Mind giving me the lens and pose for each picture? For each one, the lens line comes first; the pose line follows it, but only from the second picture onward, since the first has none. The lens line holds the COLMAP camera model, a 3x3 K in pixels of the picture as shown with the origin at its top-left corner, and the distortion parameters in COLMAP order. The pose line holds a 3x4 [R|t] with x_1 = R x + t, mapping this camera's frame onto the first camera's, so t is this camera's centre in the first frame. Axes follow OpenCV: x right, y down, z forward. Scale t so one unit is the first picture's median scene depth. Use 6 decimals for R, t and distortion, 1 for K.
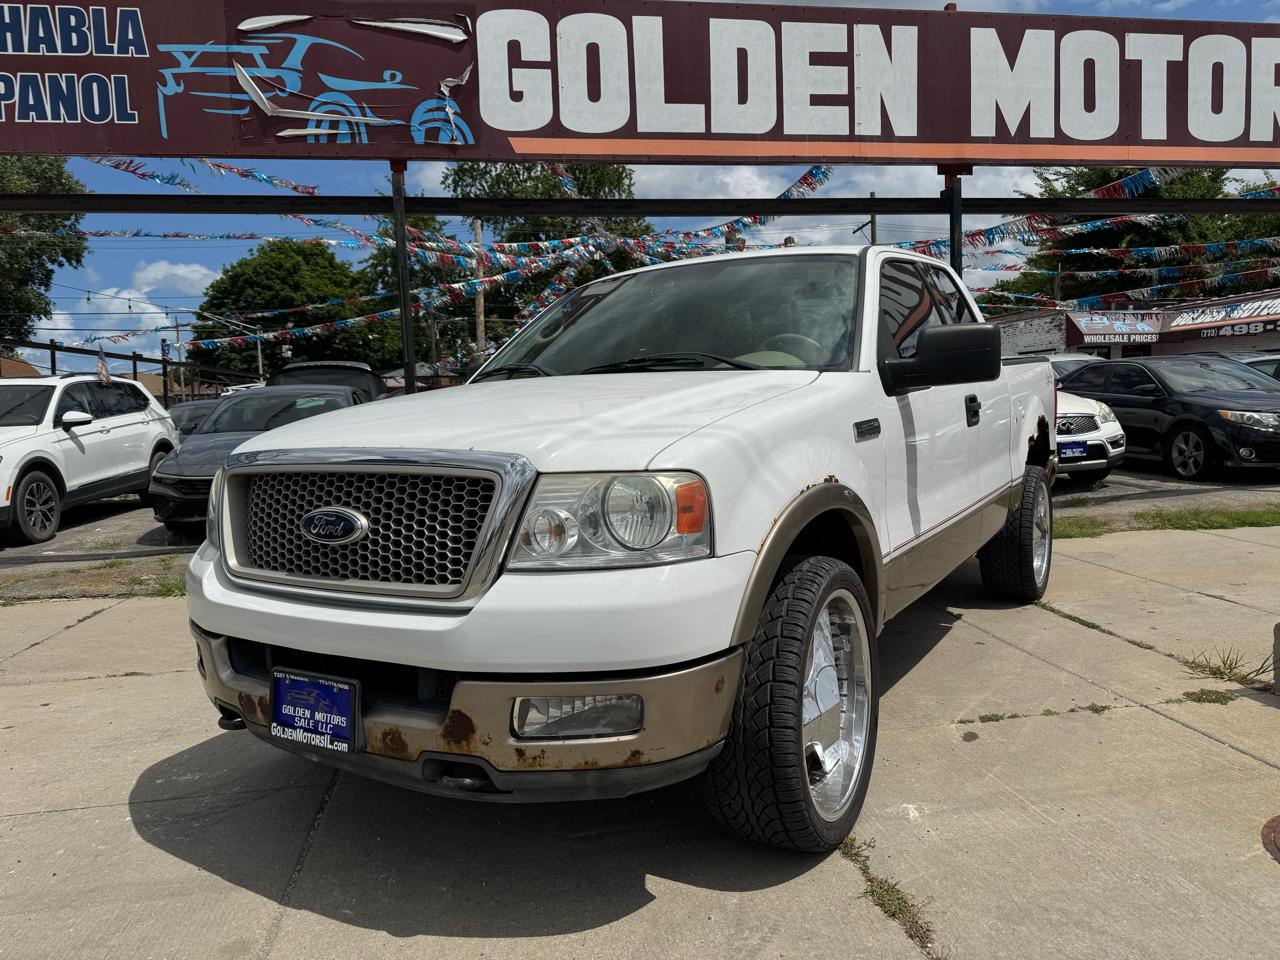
lens RADIAL K [[896.9, 0, 646.3], [0, 896.9, 481.1], [0, 0, 1]] dist [0.000928, -0.002901]
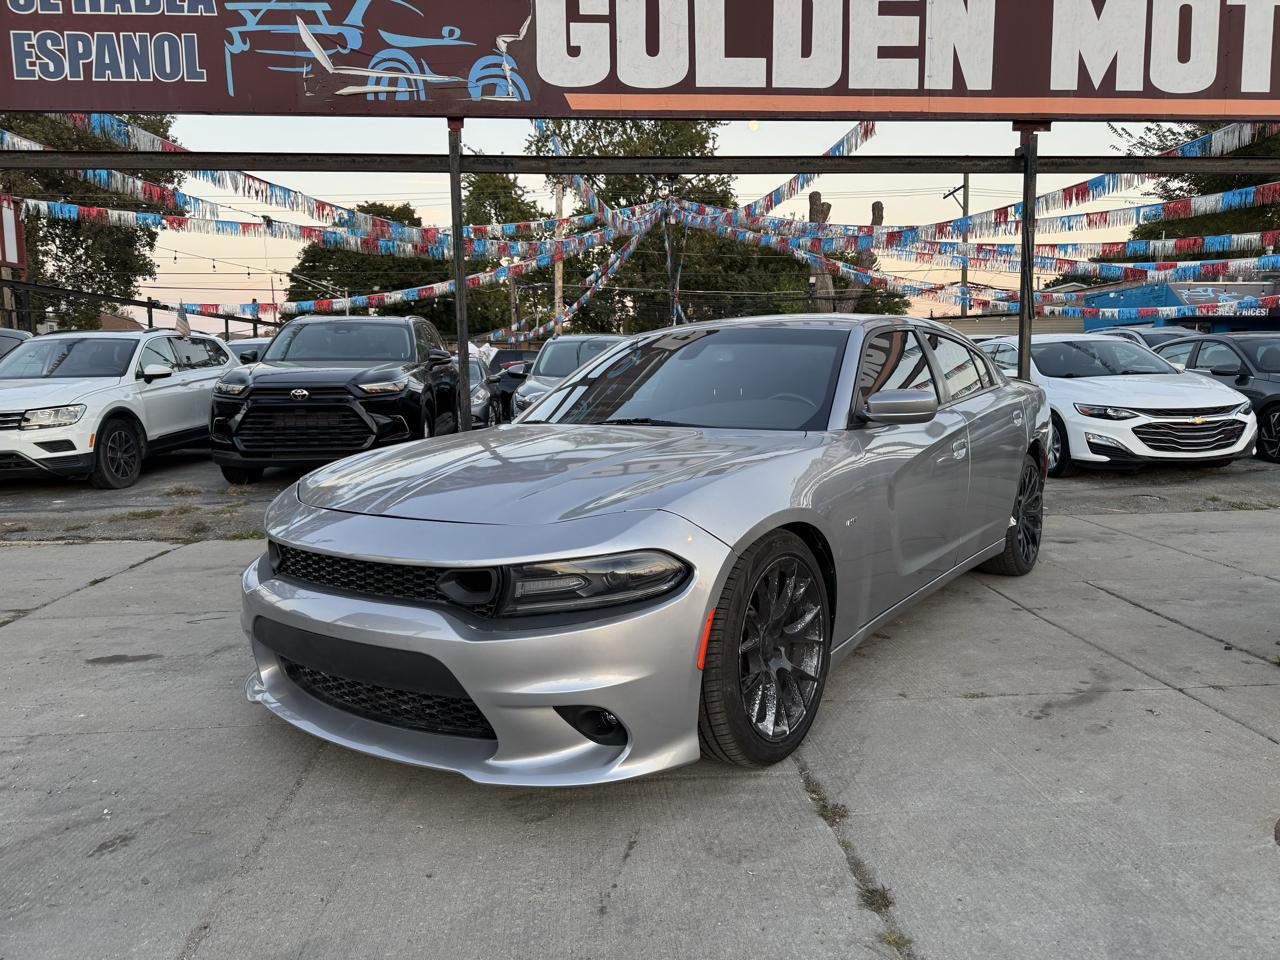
lens RADIAL K [[895.7, 0, 648.3], [0, 895.7, 482.6], [0, 0, 1]] dist [0.000496, -0.000050]
pose [[0.995749, 0.030921, -0.086761, 0.035352], [-0.027755, 0.998913, 0.037463, 0.006044], [0.087825, -0.034895, 0.995525, 0.007863]]
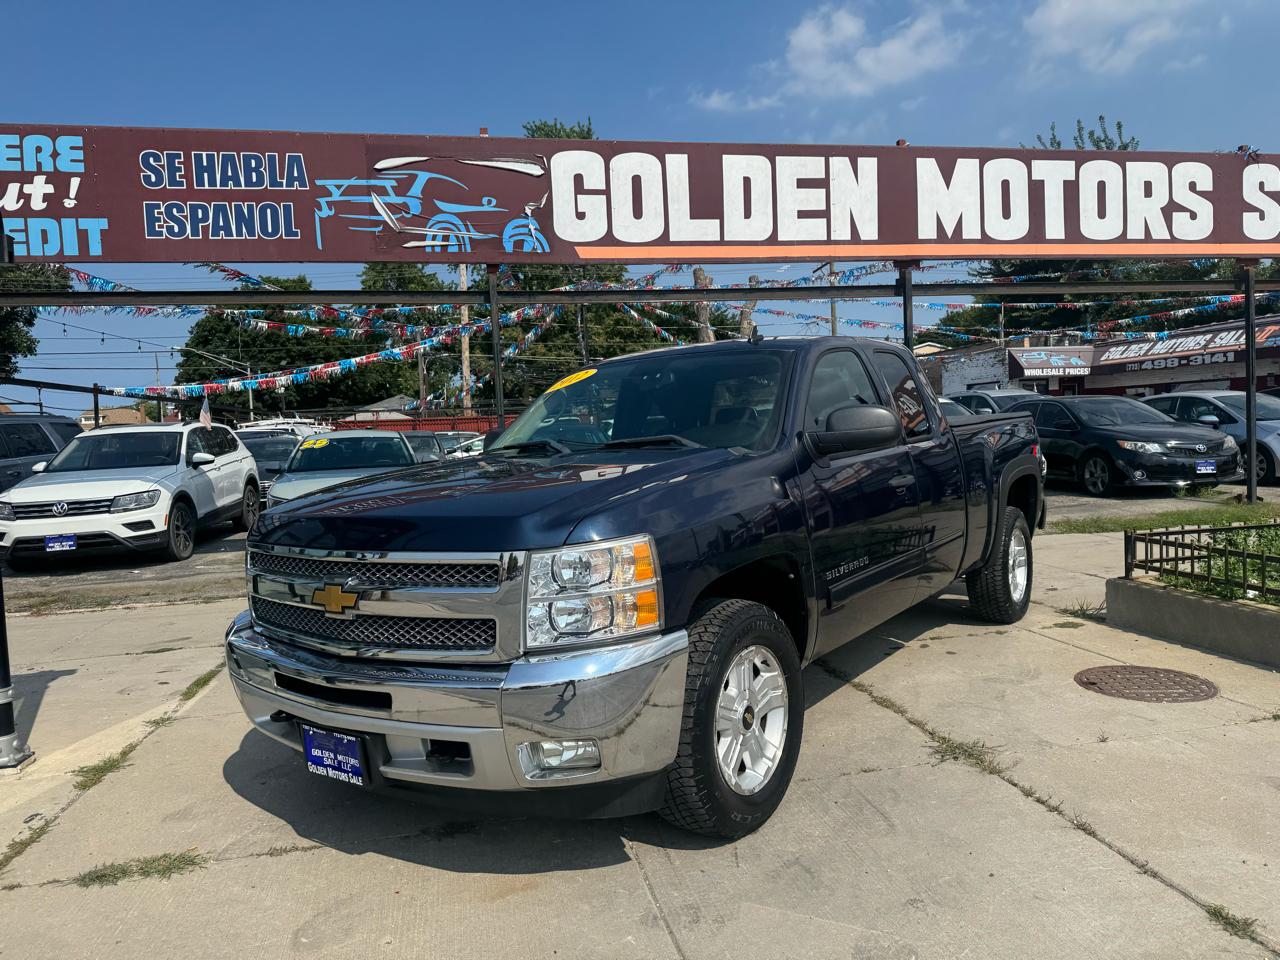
lens RADIAL K [[901.4, 0, 640.0], [0, 901.4, 480.0], [0, 0, 1]] dist [0.041630, -0.052686]
pose [[0.999109, -0.013248, 0.040073, -0.109515], [0.014467, 0.999437, -0.030272, 0.006252], [-0.039650, 0.030824, 0.998738, -0.317643]]
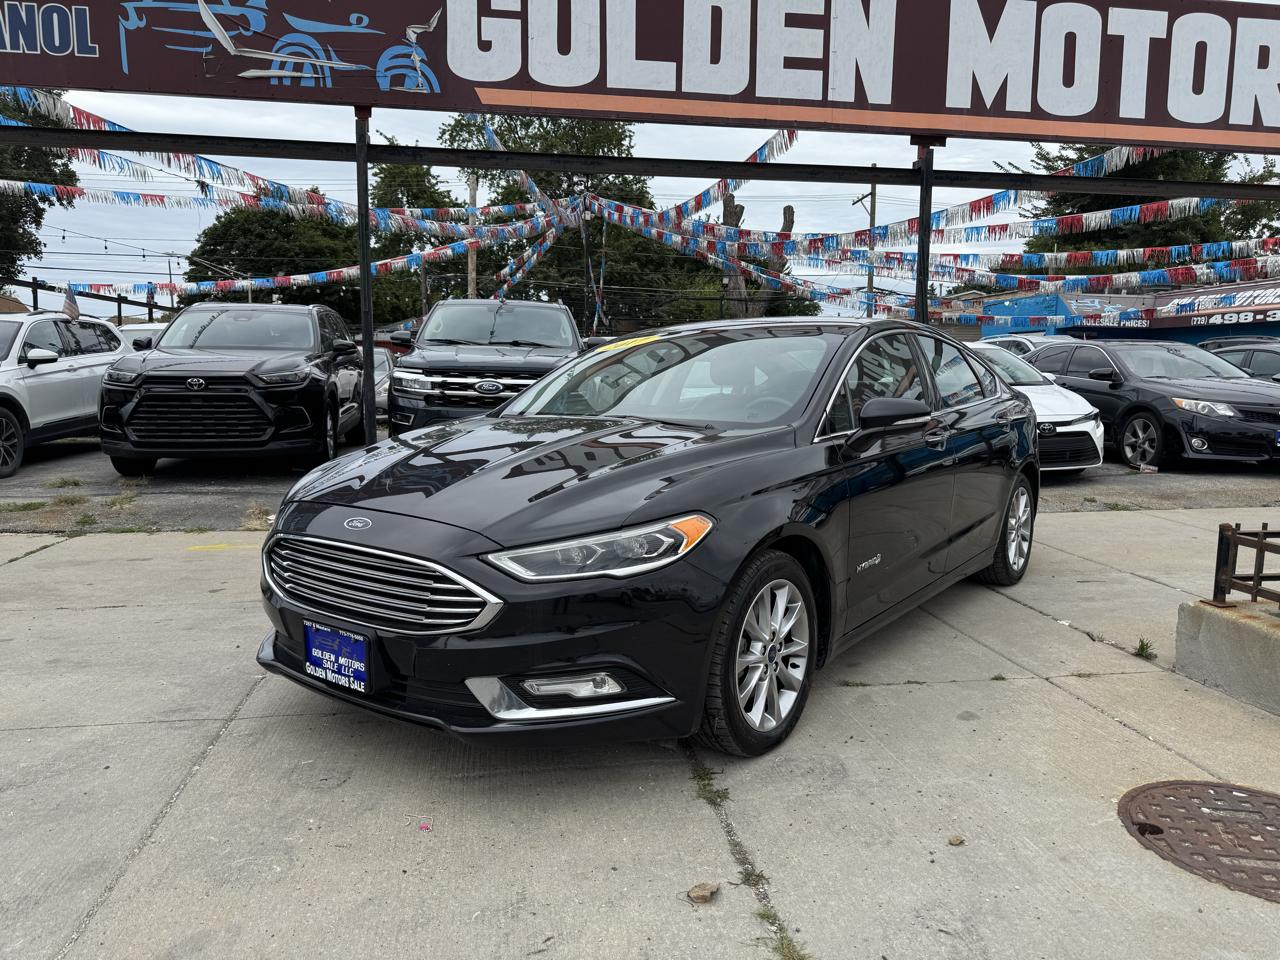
lens RADIAL K [[895.7, 0, 640.0], [0, 895.7, 480.0], [0, 0, 1]] dist [0.002509, -0.003763]
pose [[0.999109, 0.042209, 0.000469, 0.043171], [-0.042199, 0.998459, 0.036030, 0.004802], [0.001053, -0.036017, 0.999351, -0.001709]]
